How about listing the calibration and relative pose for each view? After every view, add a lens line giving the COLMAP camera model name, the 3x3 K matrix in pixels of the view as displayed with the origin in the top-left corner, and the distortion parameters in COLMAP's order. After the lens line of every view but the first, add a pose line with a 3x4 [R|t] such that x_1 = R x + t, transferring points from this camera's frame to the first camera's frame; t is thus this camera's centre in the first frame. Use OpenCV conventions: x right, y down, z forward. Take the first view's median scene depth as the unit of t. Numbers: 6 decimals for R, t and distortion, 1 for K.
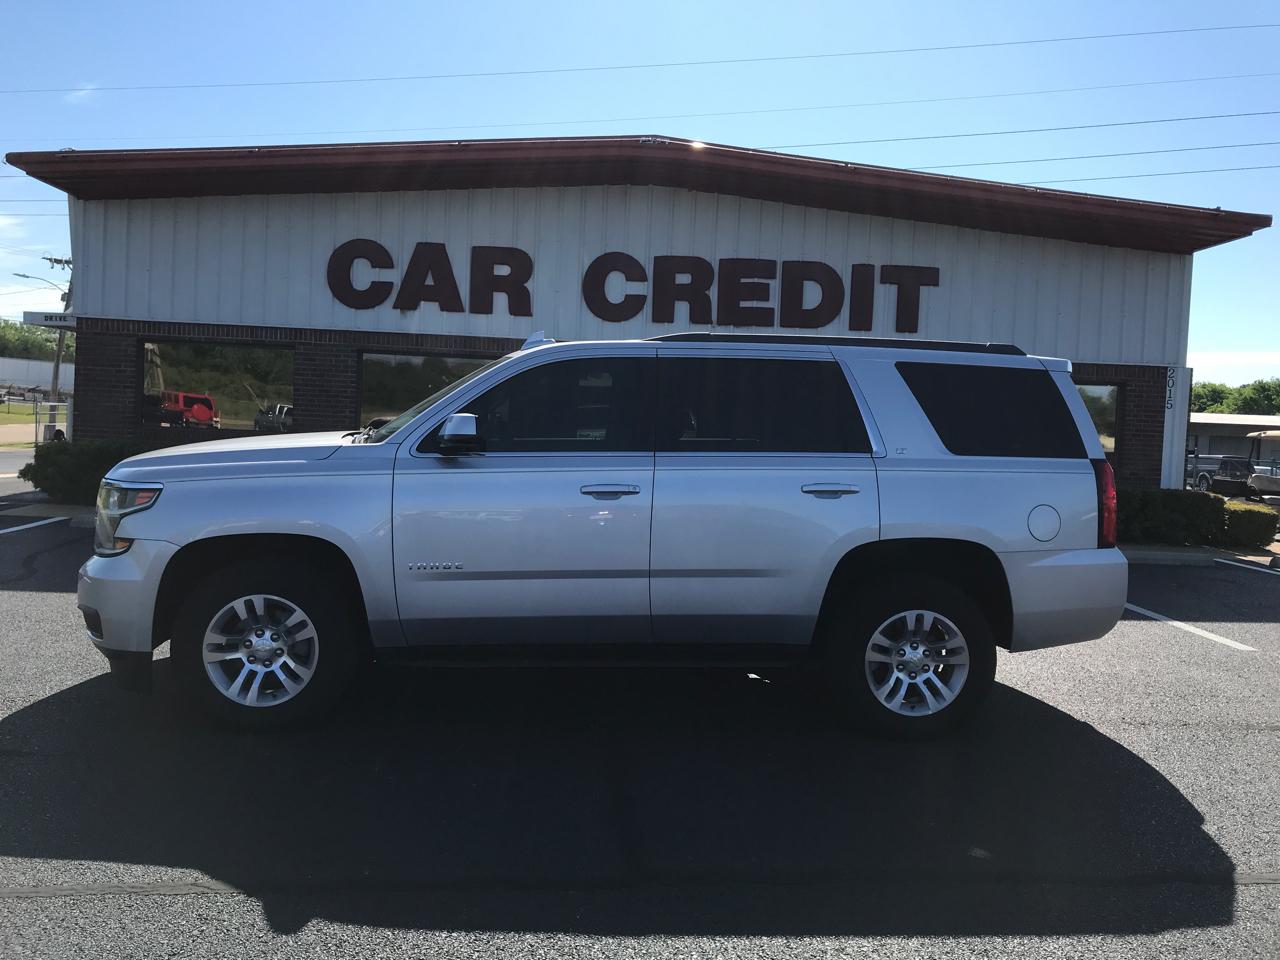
lens RADIAL K [[1014.7, 0, 620.1], [0, 1014.7, 479.2], [0, 0, 1]] dist [0.014345, -0.003259]
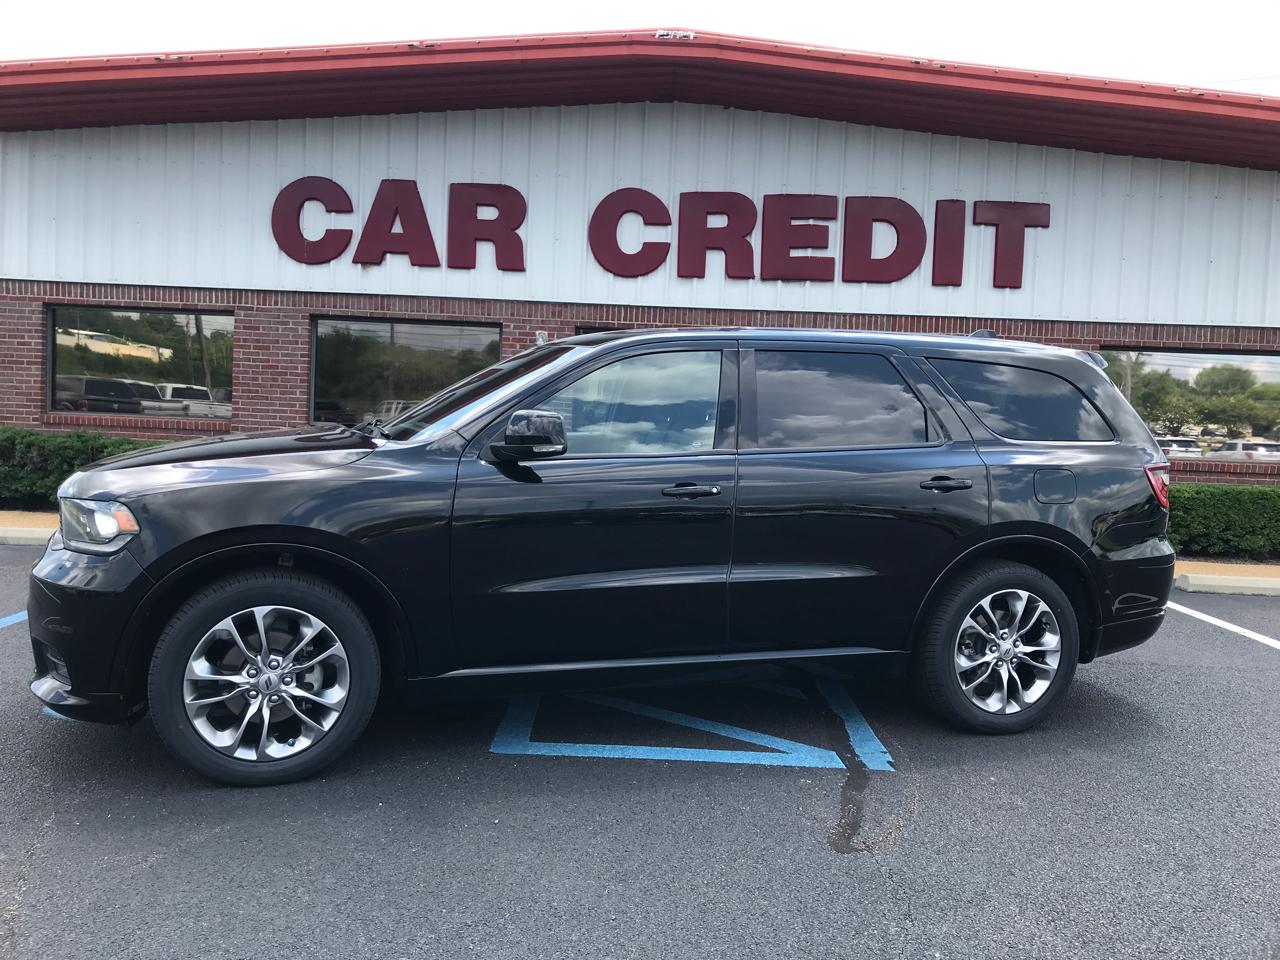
lens RADIAL K [[1014.7, 0, 626.1], [0, 1014.7, 468.2], [0, 0, 1]] dist [0.014345, -0.003259]
pose [[0.998200, 0.001745, -0.059948, 0.039457], [-0.001099, 0.999941, 0.010817, -0.015537], [0.059963, -0.010732, 0.998143, 0.210948]]
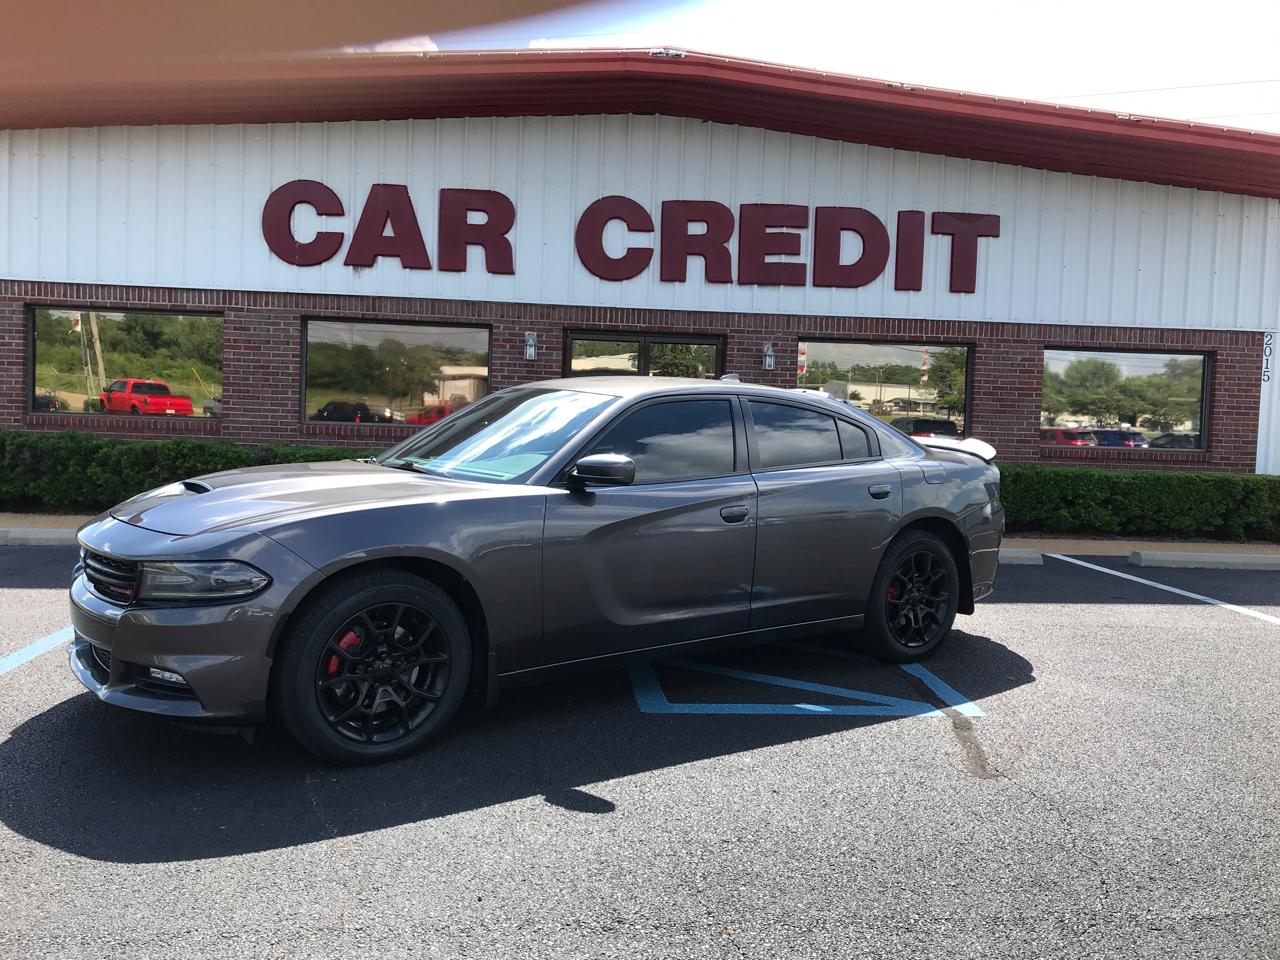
lens RADIAL K [[1014.7, 0, 617.7], [0, 1014.7, 468.4], [0, 0, 1]] dist [0.014345, -0.003259]
pose [[0.999262, -0.010192, 0.037022, -0.035330], [0.009616, 0.999830, 0.015723, -0.015443], [-0.037176, -0.015355, 0.999191, 0.171117]]
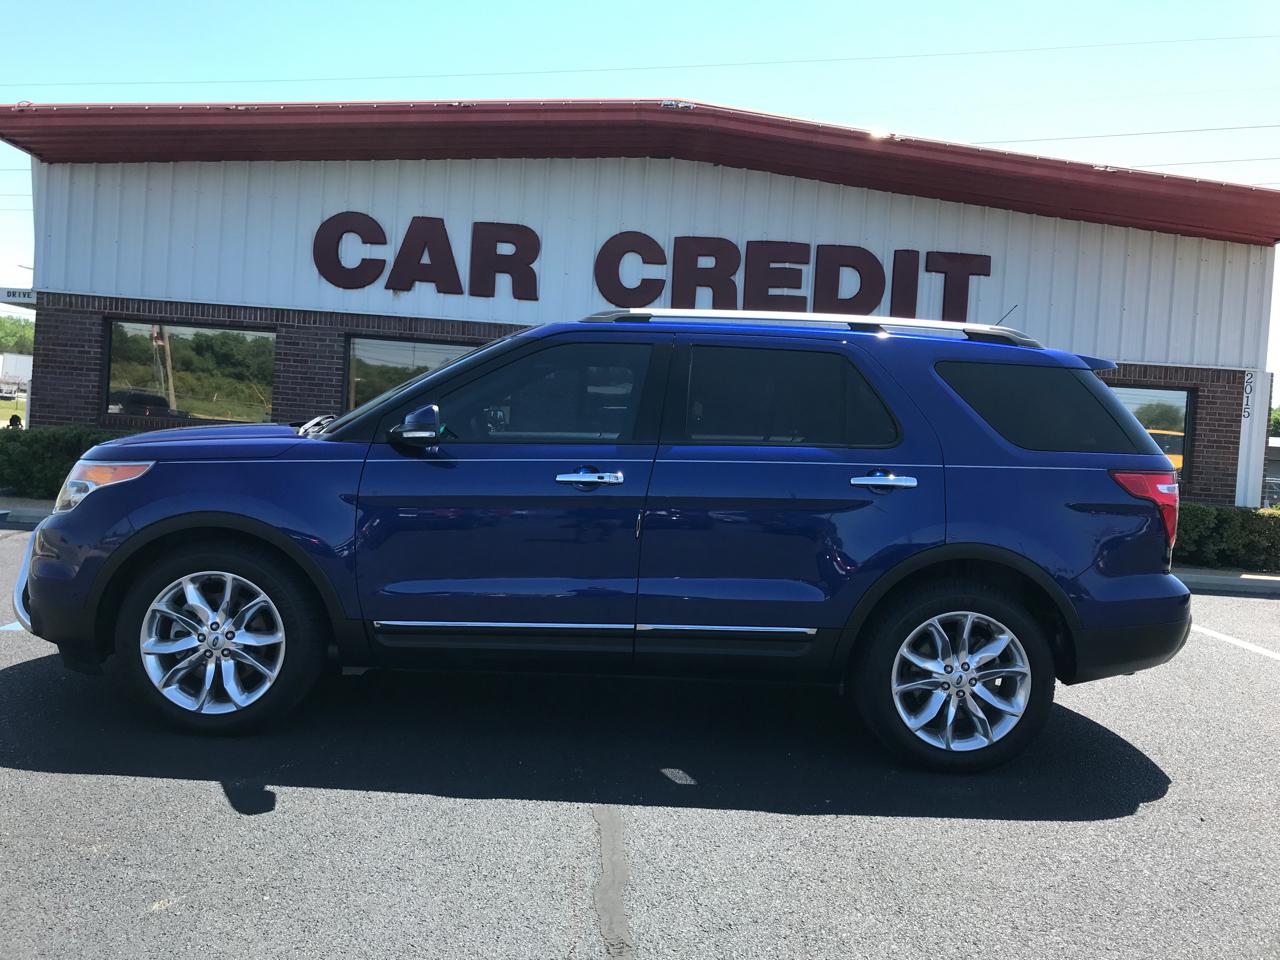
lens RADIAL K [[1014.7, 0, 621.4], [0, 1014.7, 472.7], [0, 0, 1]] dist [0.014345, -0.003259]
pose [[0.999679, 0.021411, -0.013567, 0.002979], [-0.021532, 0.999729, -0.008854, -0.000827], [0.013374, 0.009144, 0.999869, 0.098333]]
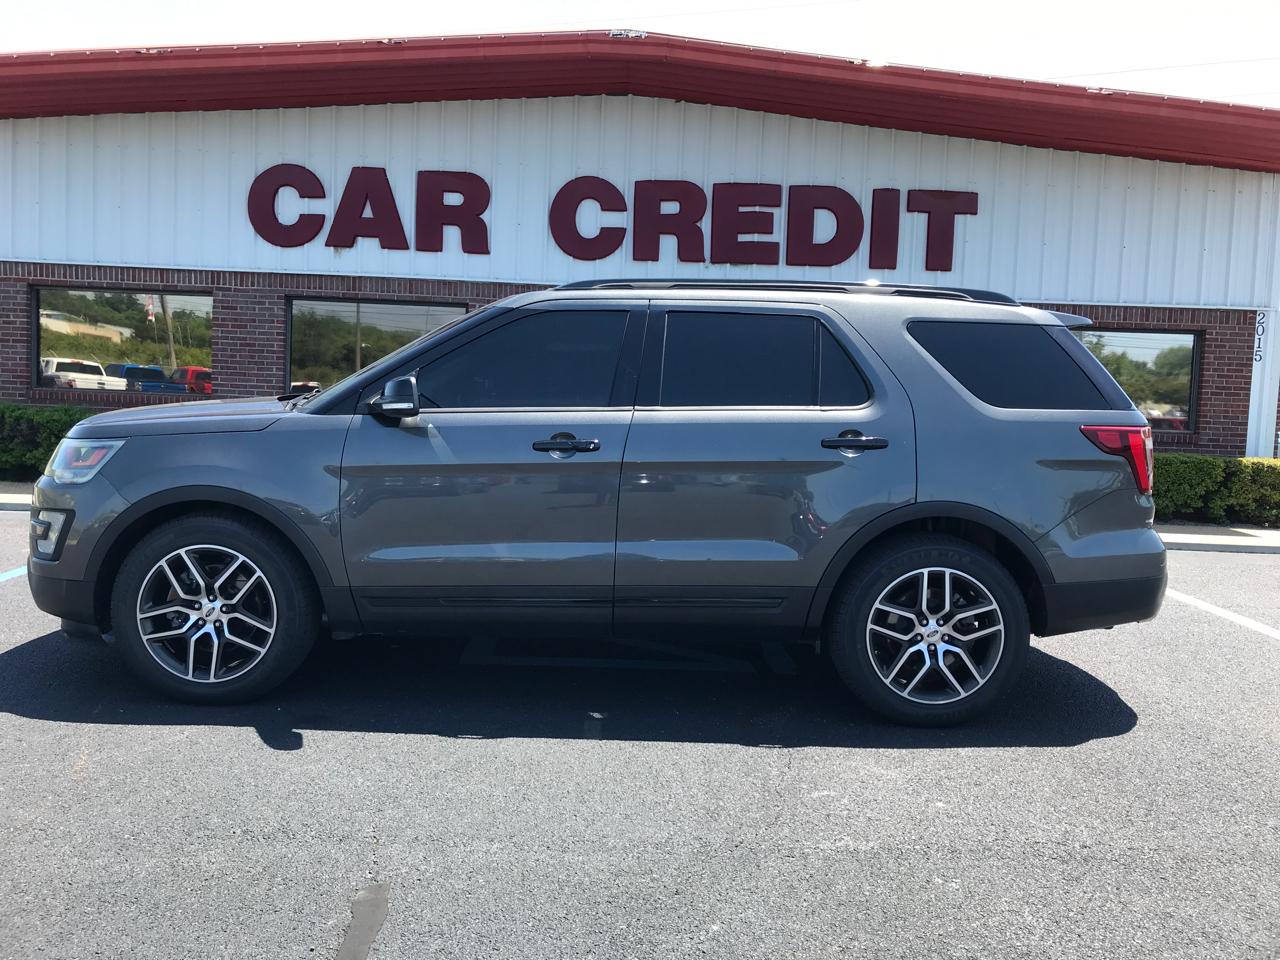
lens RADIAL K [[1014.7, 0, 626.4], [0, 1014.7, 468.9], [0, 0, 1]] dist [0.014345, -0.003259]
pose [[0.999541, -0.001422, -0.030267, 0.051624], [0.002280, 0.999596, 0.028330, -0.006229], [0.030215, -0.028386, 0.999140, 0.156300]]
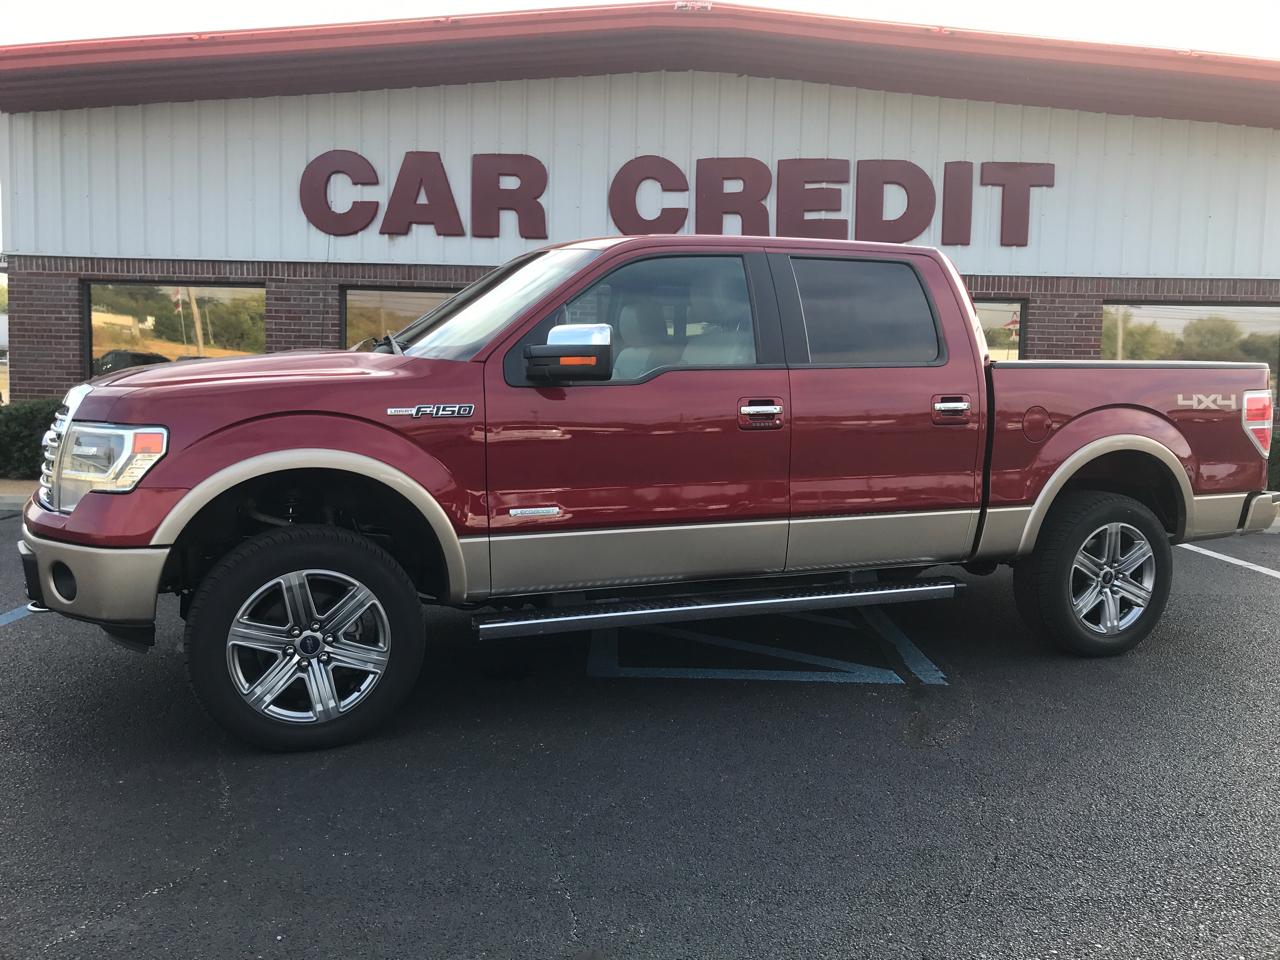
lens RADIAL K [[1014.7, 0, 624.5], [0, 1014.7, 465.9], [0, 0, 1]] dist [0.014345, -0.003259]
pose [[0.998549, -0.017244, -0.051019, 0.013362], [0.019465, 0.998870, 0.043347, -0.012134], [0.050213, -0.044277, 0.997757, 0.178152]]
